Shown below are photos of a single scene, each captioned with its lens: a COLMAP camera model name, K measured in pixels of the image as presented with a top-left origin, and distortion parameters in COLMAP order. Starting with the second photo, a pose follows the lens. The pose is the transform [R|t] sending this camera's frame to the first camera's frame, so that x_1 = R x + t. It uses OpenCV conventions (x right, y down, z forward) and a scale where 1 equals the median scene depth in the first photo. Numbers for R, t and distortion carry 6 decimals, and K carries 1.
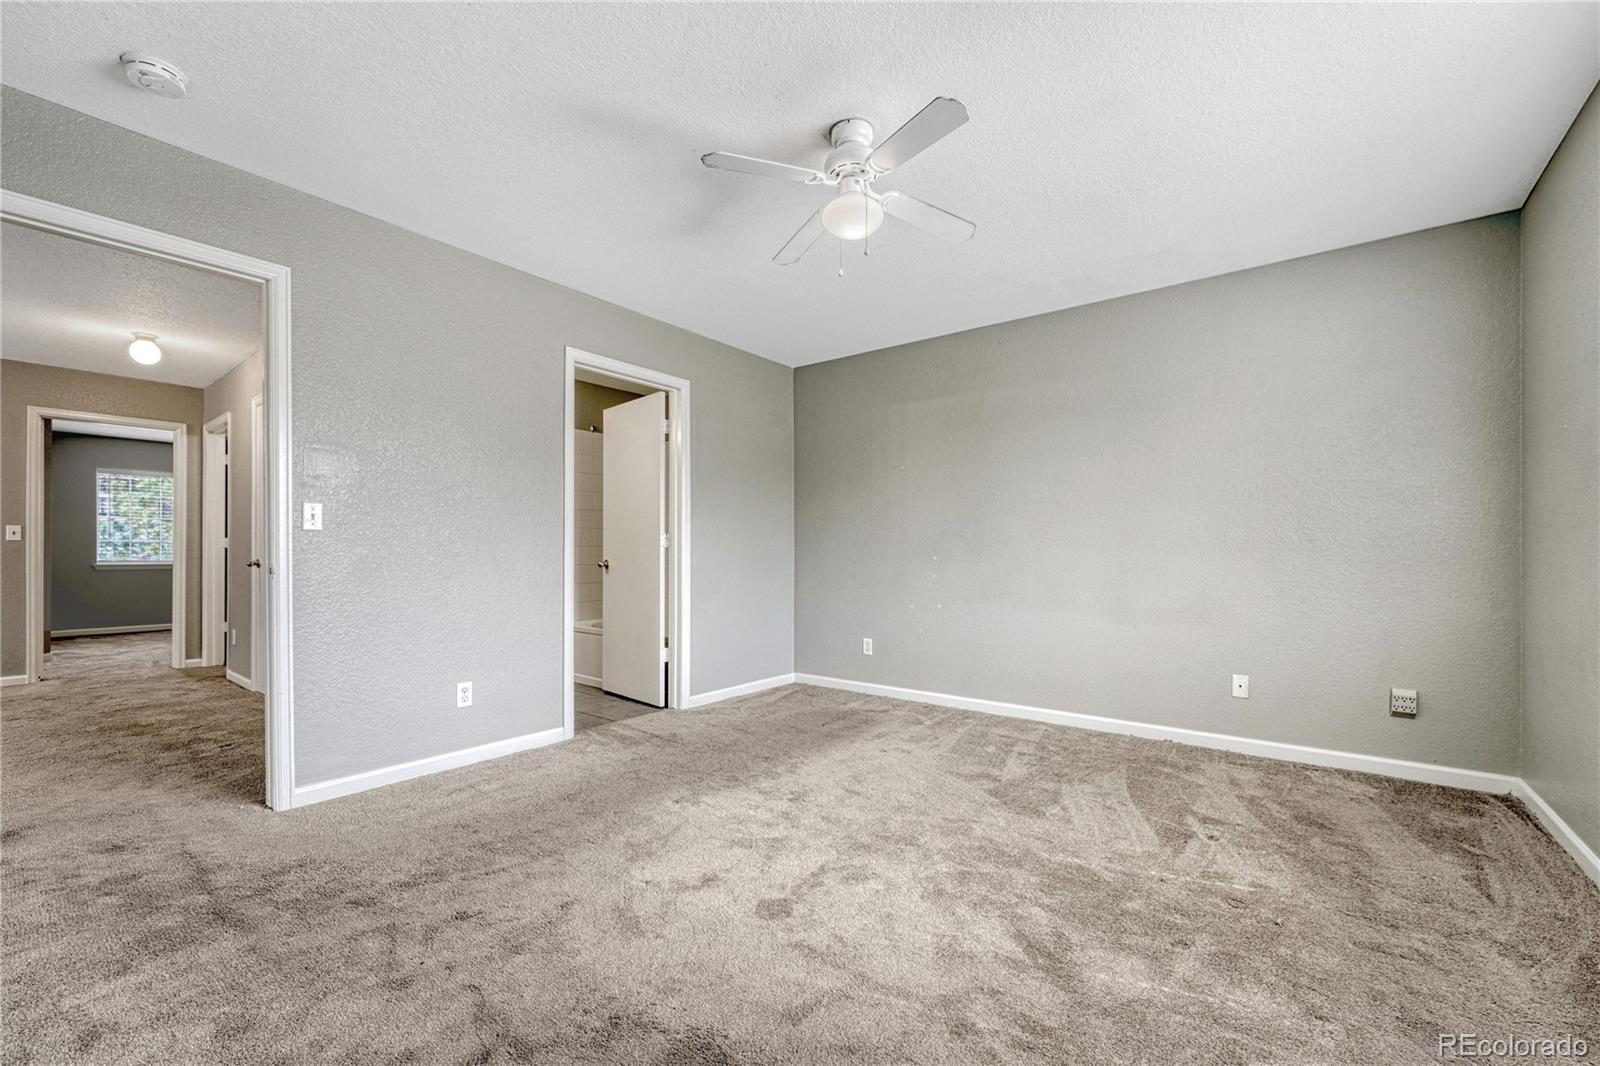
lens RADIAL K [[650.6, 0, 801.5], [0, 650.6, 550.4], [0, 0, 1]] dist [0.000947, 0.000118]
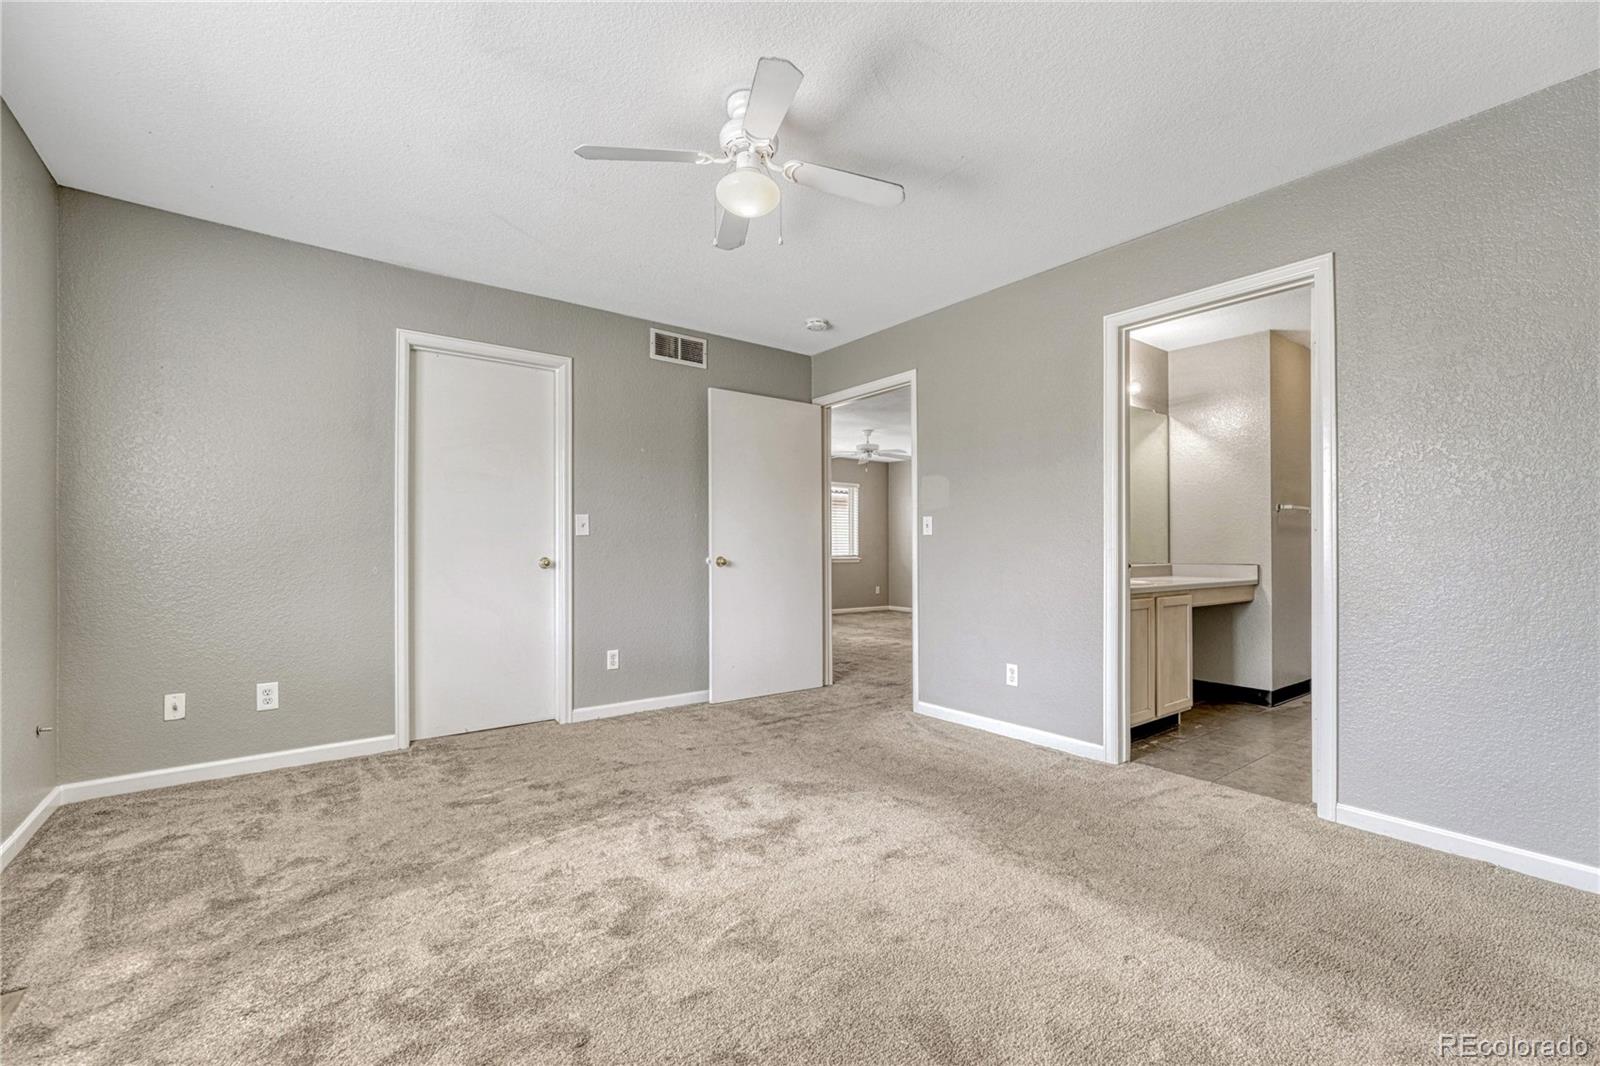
lens RADIAL K [[687.6, 0, 795.7], [0, 687.6, 545.0], [0, 0, 1]] dist [0.027709, 0.000280]
pose [[-0.261529, -0.007553, -0.965166, 0.474454], [0.001682, 0.999964, -0.008281, 0.002829], [0.965194, -0.003789, -0.261507, 0.609048]]
